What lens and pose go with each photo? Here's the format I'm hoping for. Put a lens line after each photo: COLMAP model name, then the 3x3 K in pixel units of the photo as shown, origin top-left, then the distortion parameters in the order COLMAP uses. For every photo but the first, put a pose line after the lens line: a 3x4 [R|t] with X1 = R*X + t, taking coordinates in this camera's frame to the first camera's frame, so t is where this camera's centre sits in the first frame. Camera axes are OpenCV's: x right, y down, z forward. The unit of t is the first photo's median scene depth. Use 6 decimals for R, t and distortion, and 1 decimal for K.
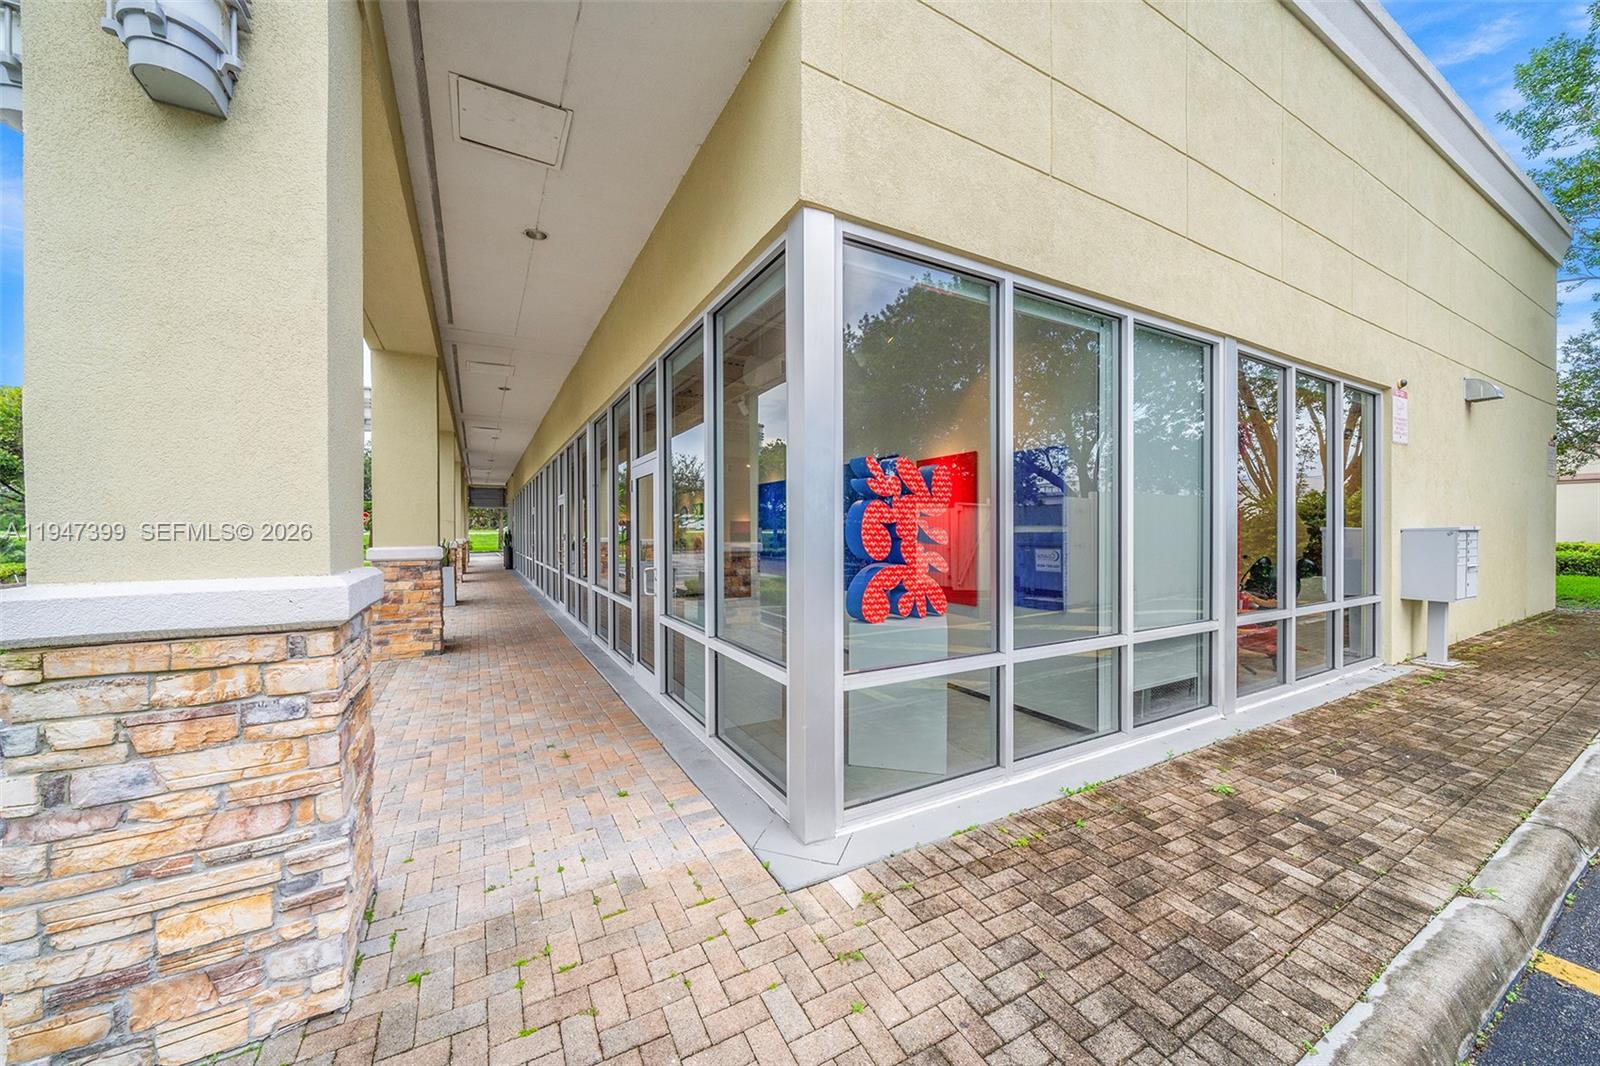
lens RADIAL K [[608.7, 0, 800.0], [0, 608.7, 533.0], [0, 0, 1]] dist [-0.000100, -0.000070]
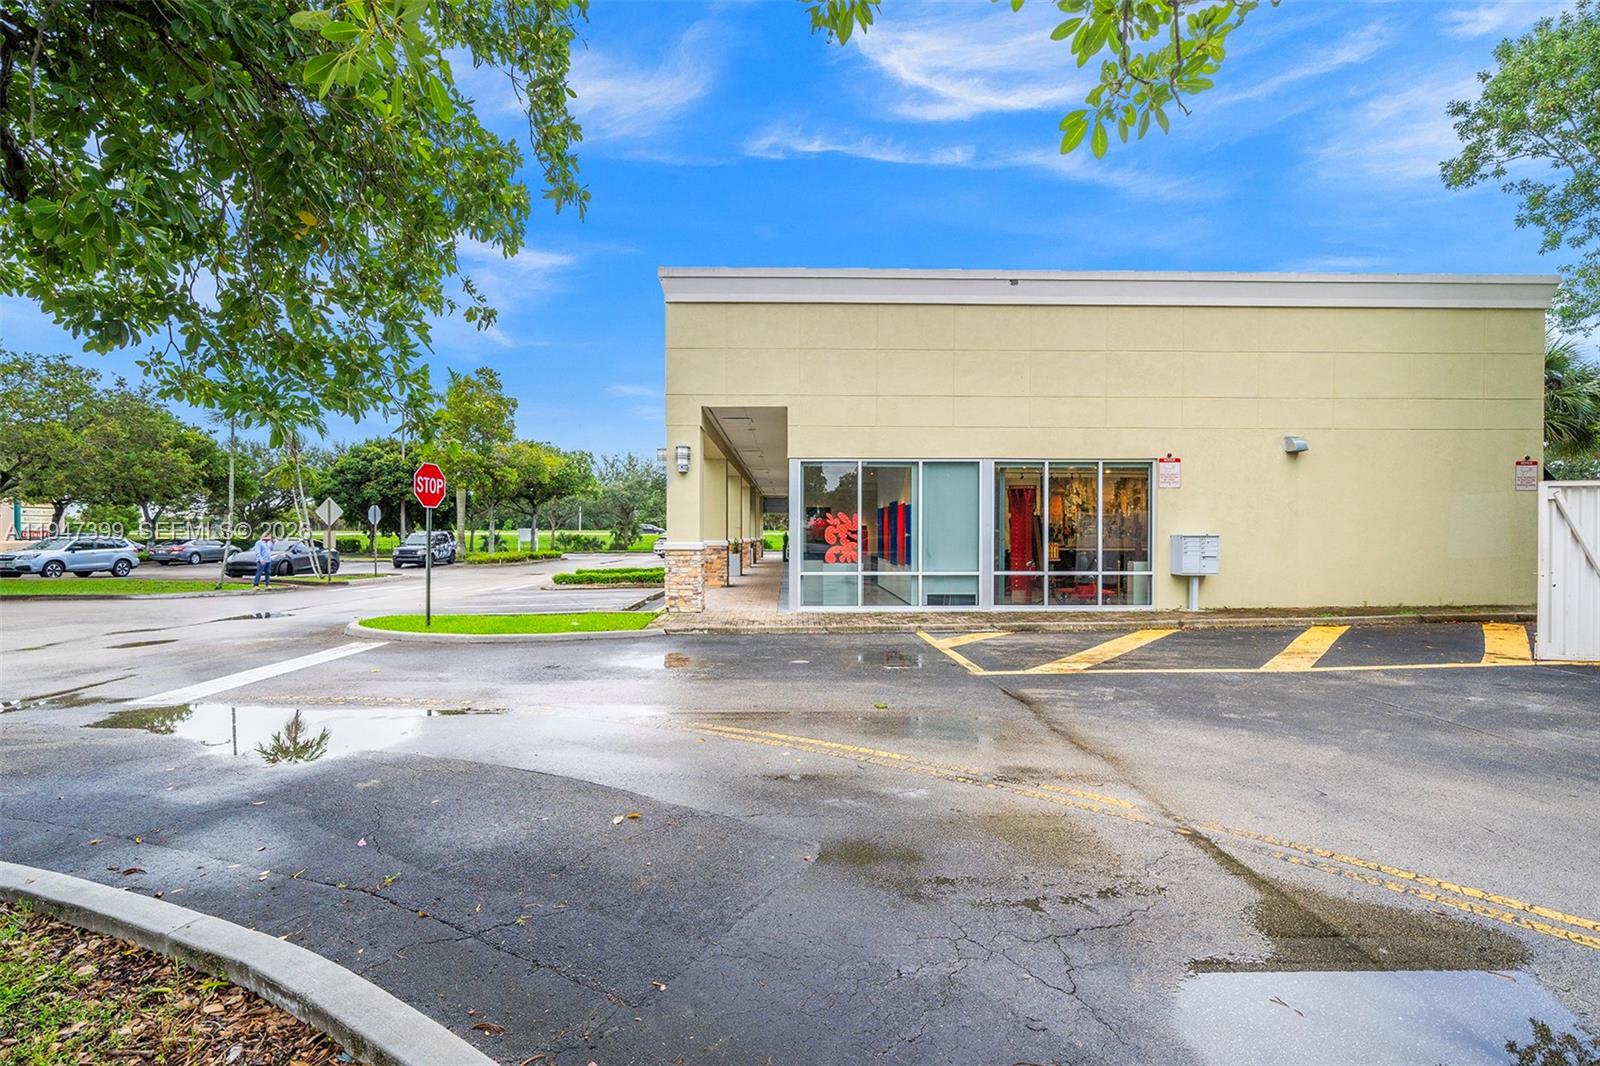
lens RADIAL K [[690.2, 0, 800.0], [0, 690.2, 533.0], [0, 0, 1]] dist [-0.000017, -0.000003]
pose [[0.893730, 0.003631, -0.448591, 1.135790], [-0.004859, 0.999987, -0.001586, -0.007235], [0.448579, 0.003597, 0.893736, -1.662722]]
